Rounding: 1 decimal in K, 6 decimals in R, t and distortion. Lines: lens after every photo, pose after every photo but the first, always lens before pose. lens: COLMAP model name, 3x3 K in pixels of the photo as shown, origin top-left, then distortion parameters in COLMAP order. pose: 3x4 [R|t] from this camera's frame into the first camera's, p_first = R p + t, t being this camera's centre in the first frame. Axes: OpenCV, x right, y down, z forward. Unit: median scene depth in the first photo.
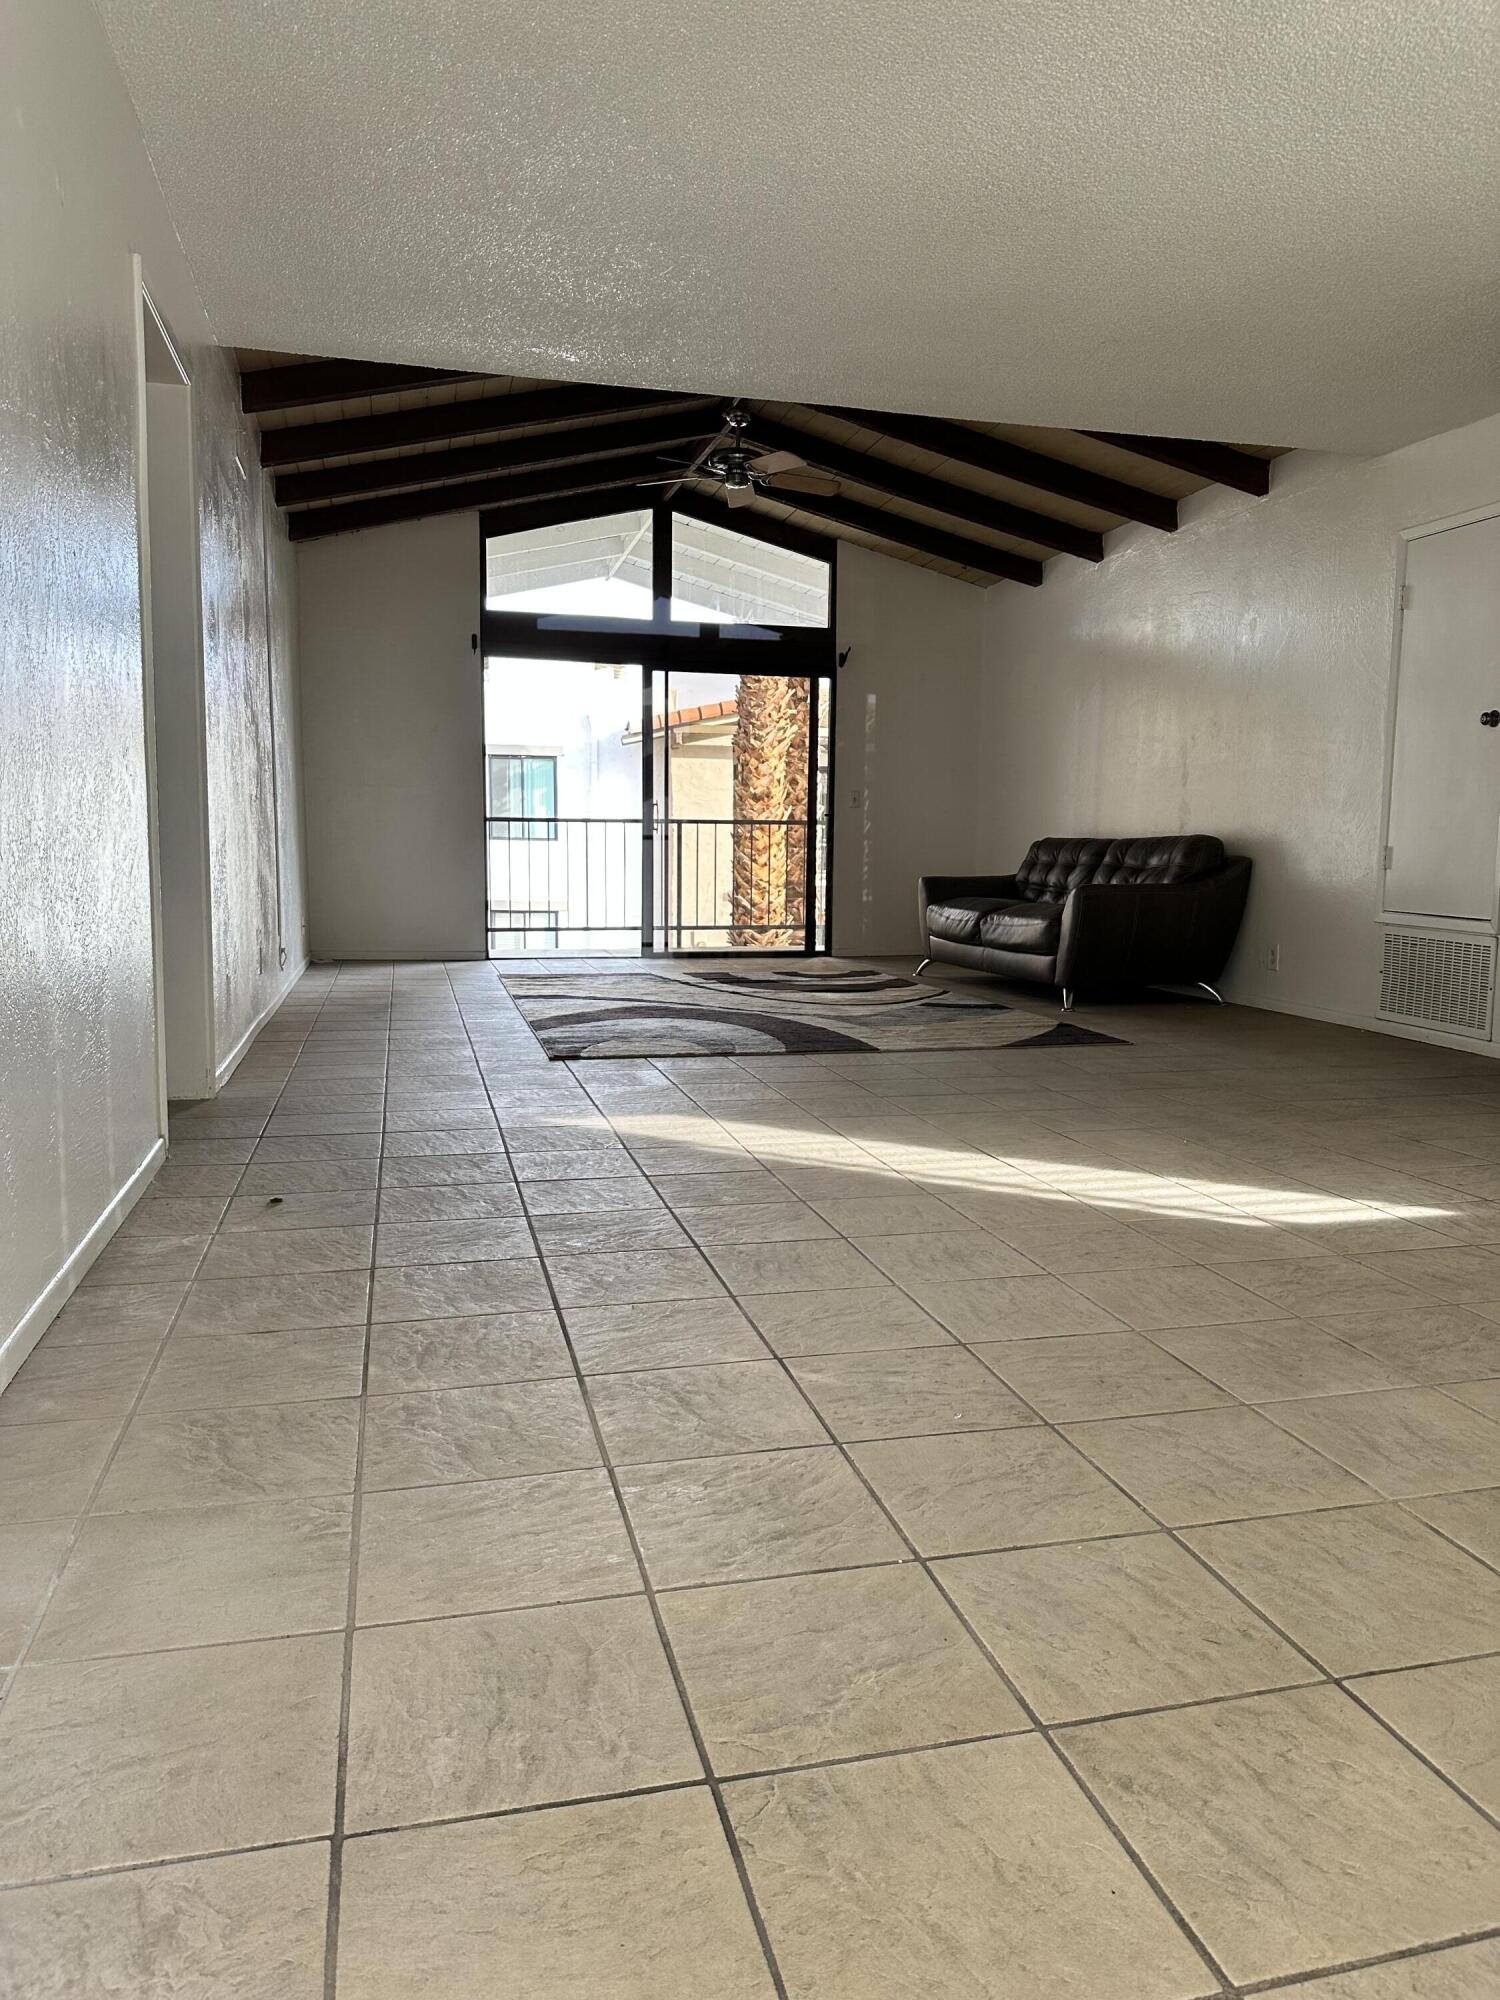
lens RADIAL K [[1390.7, 0, 753.7], [0, 1390.7, 1015.4], [0, 0, 1]] dist [0.070510, -0.087876]
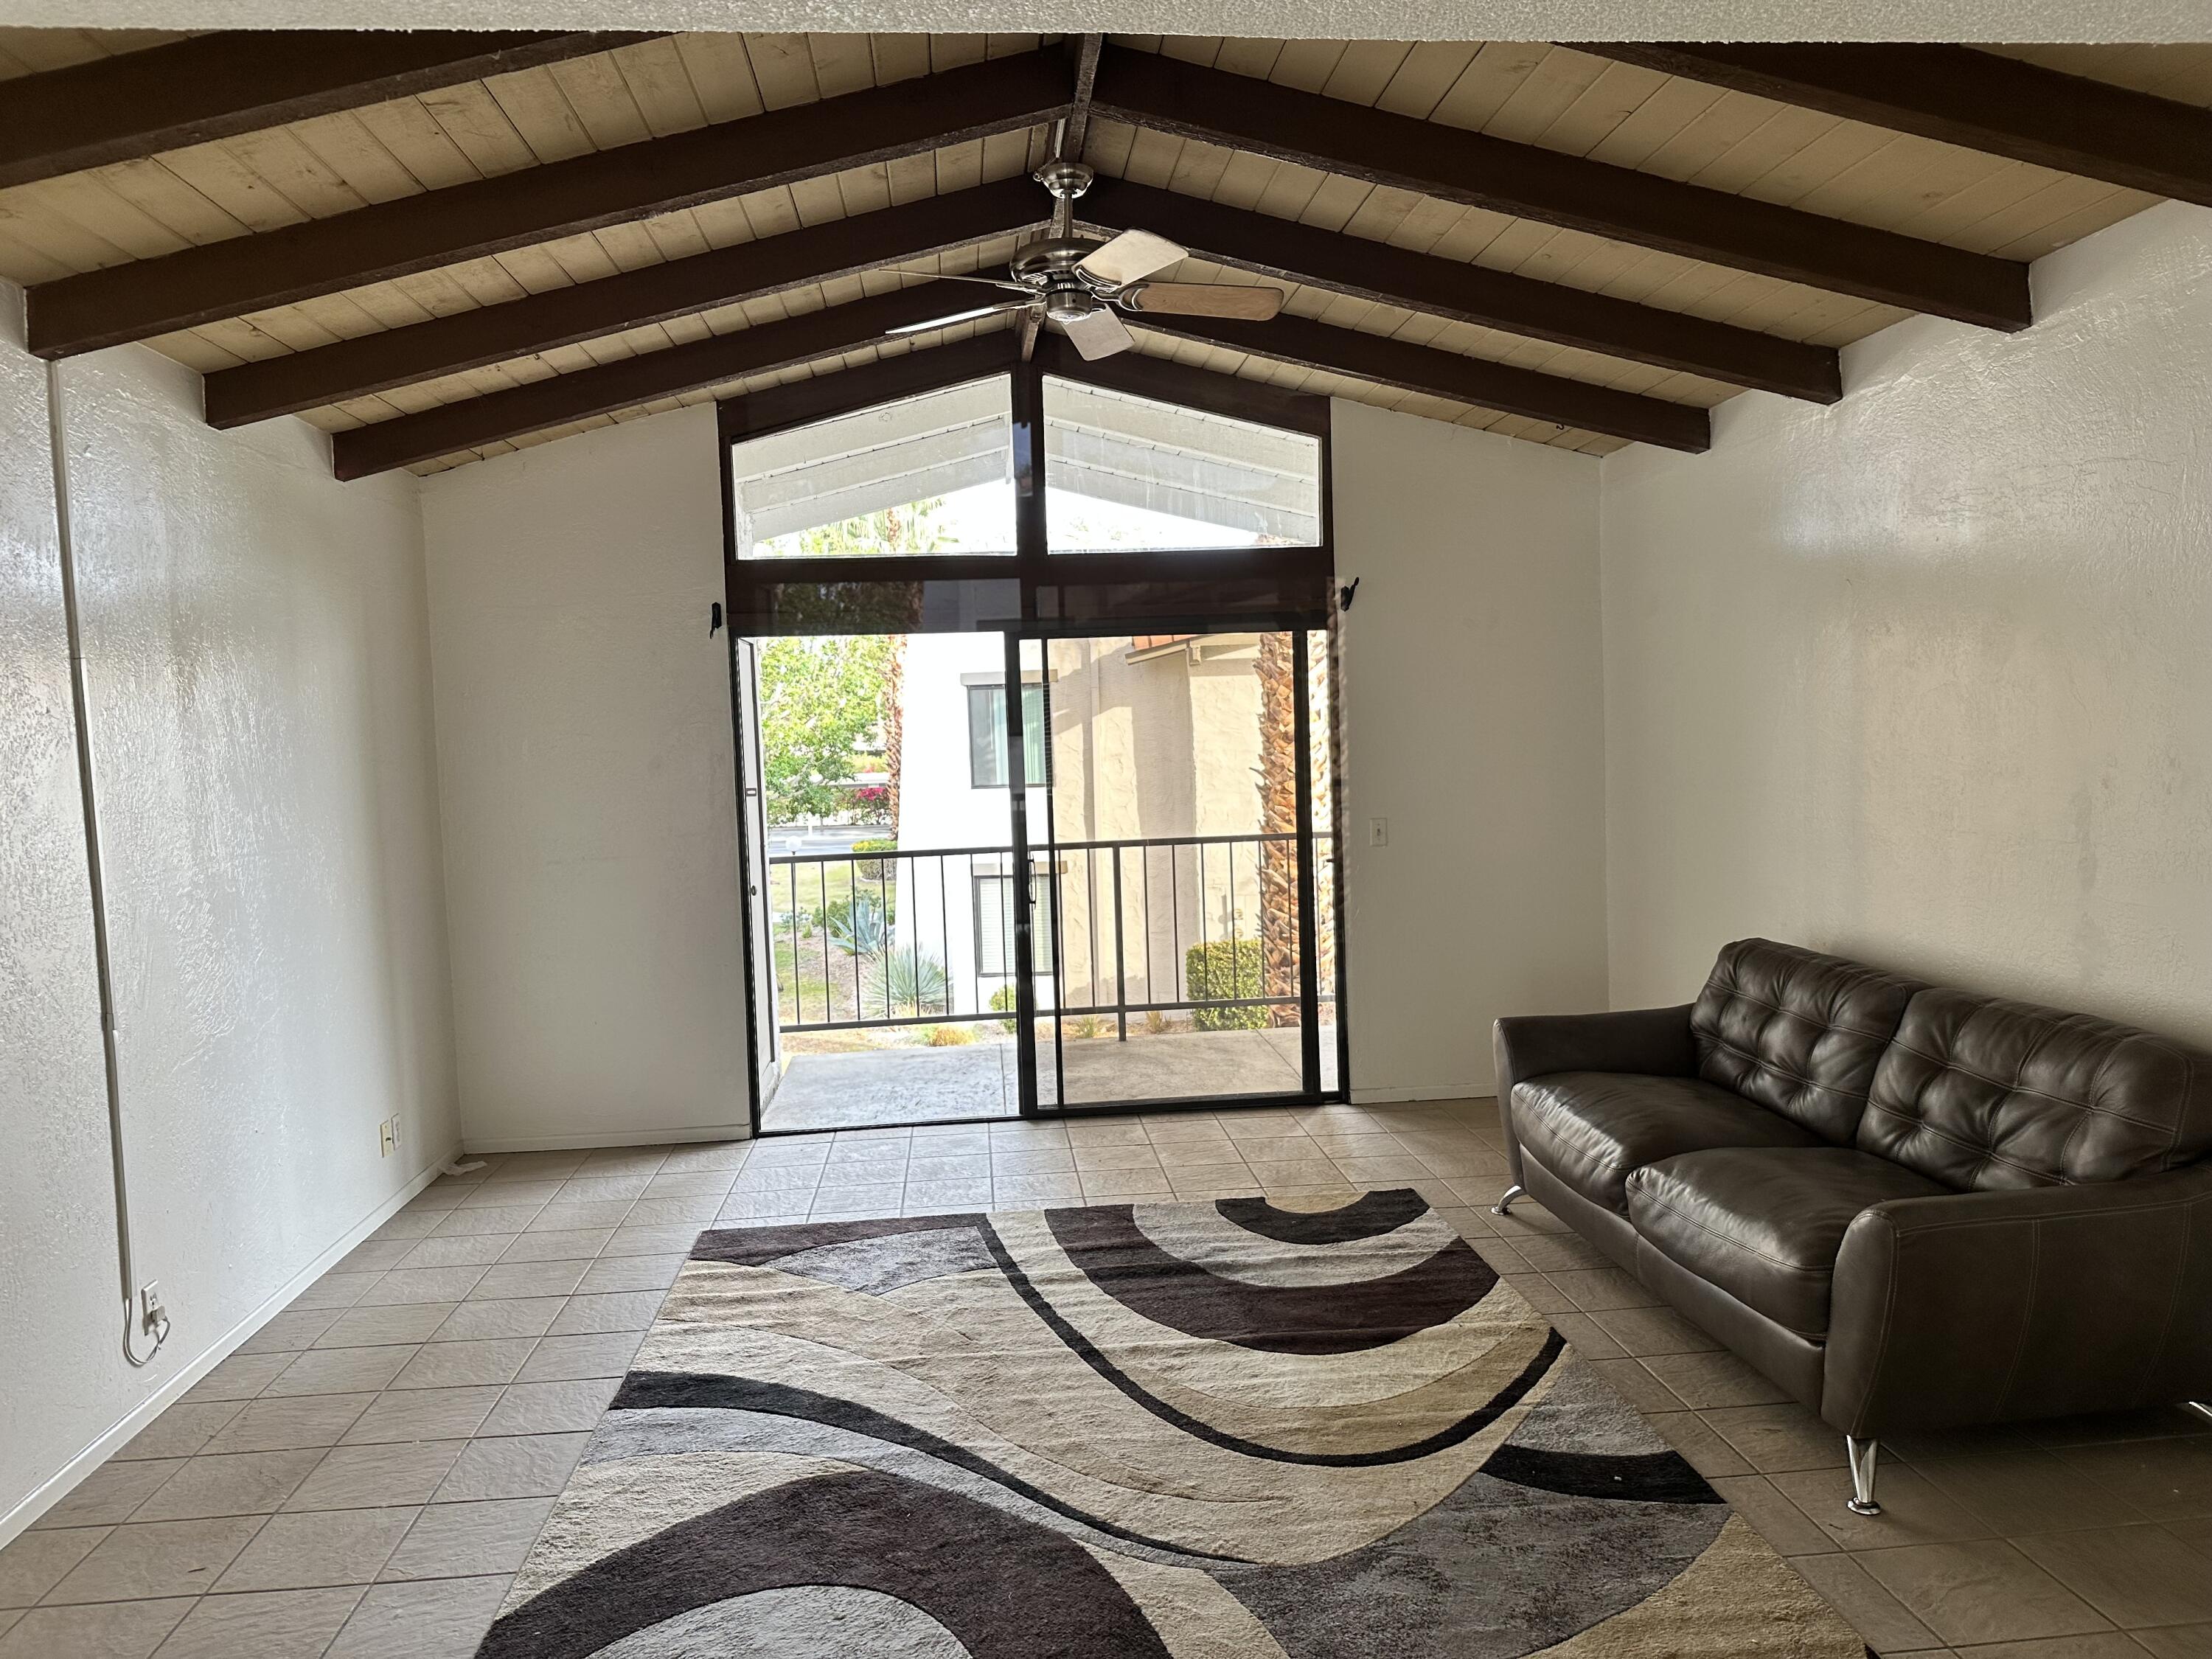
lens RADIAL K [[1538.1, 0, 1092.4], [0, 1538.1, 813.3], [0, 0, 1]] dist [0.070510, -0.087876]
pose [[0.986270, -0.034851, -0.161422, 0.070424], [0.023986, 0.997344, -0.068778, -0.147099], [0.163390, 0.063962, 0.984486, 0.424561]]
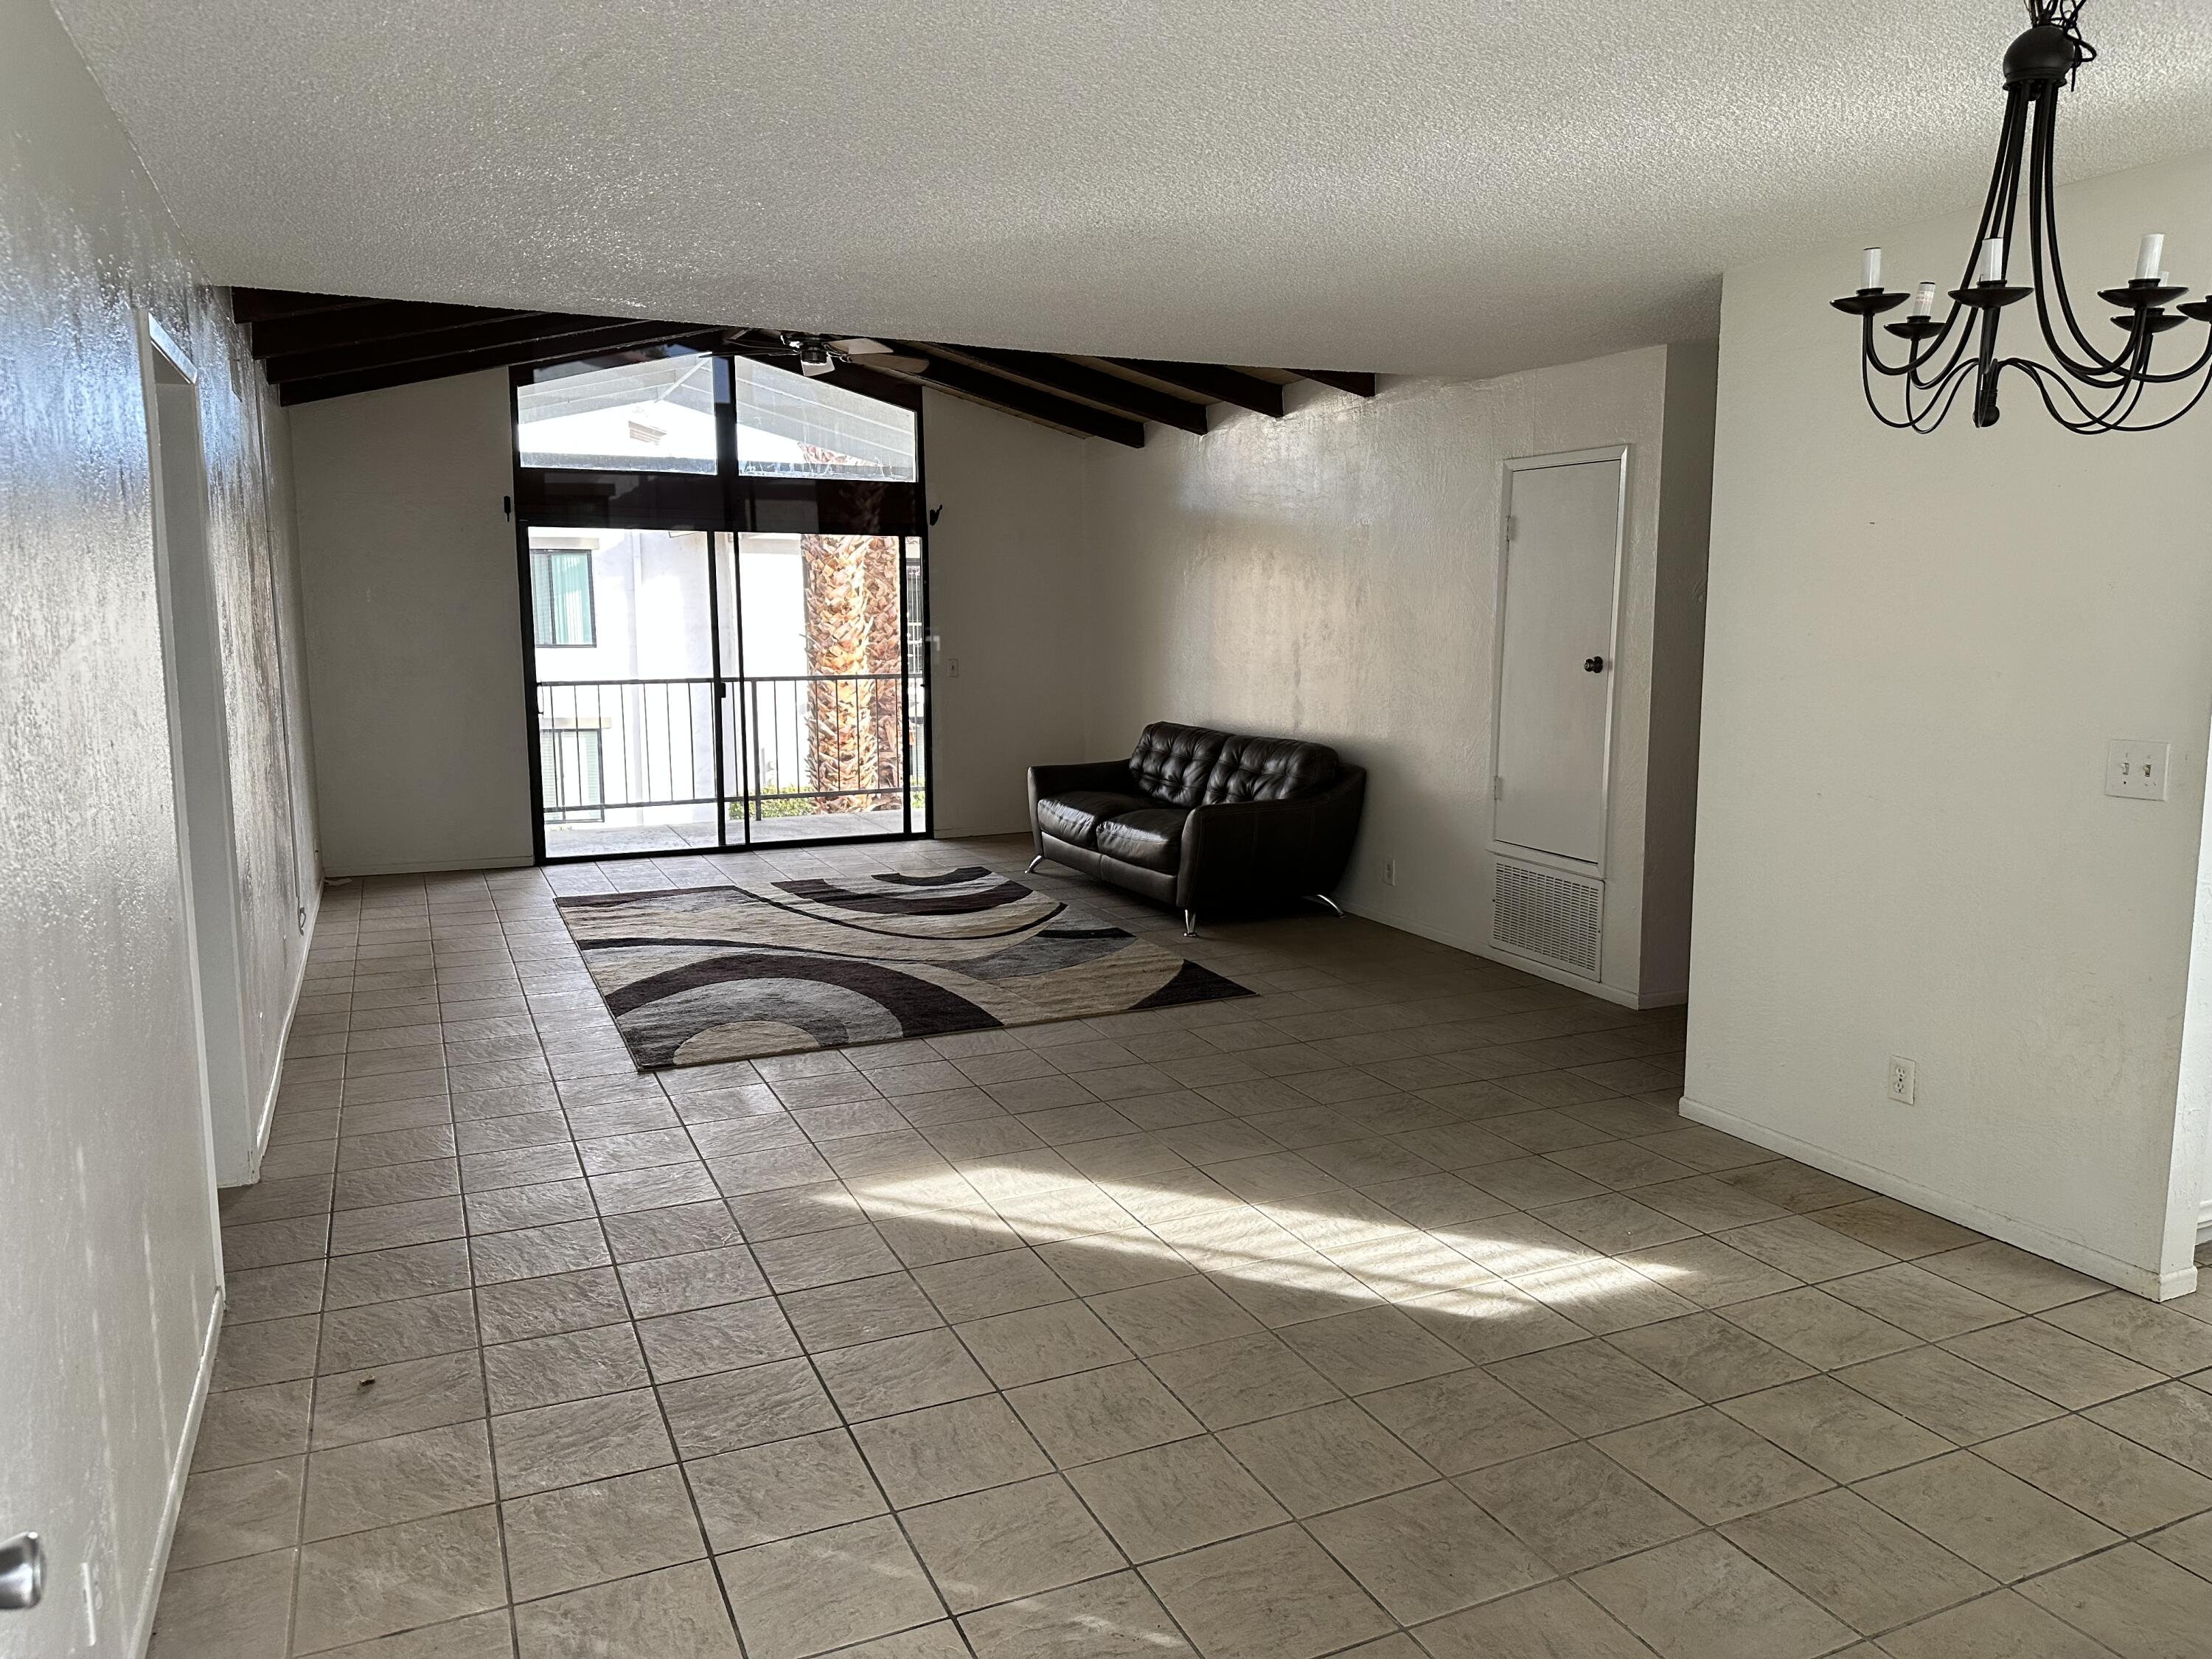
lens RADIAL K [[1538.1, 0, 1103.4], [0, 1538.1, 834.2], [0, 0, 1]] dist [0.070510, -0.087876]
pose [[0.983946, -0.036881, 0.174612, -0.012930], [0.031870, 0.998998, 0.031417, -0.089678], [-0.175596, -0.025348, 0.984136, -0.021824]]
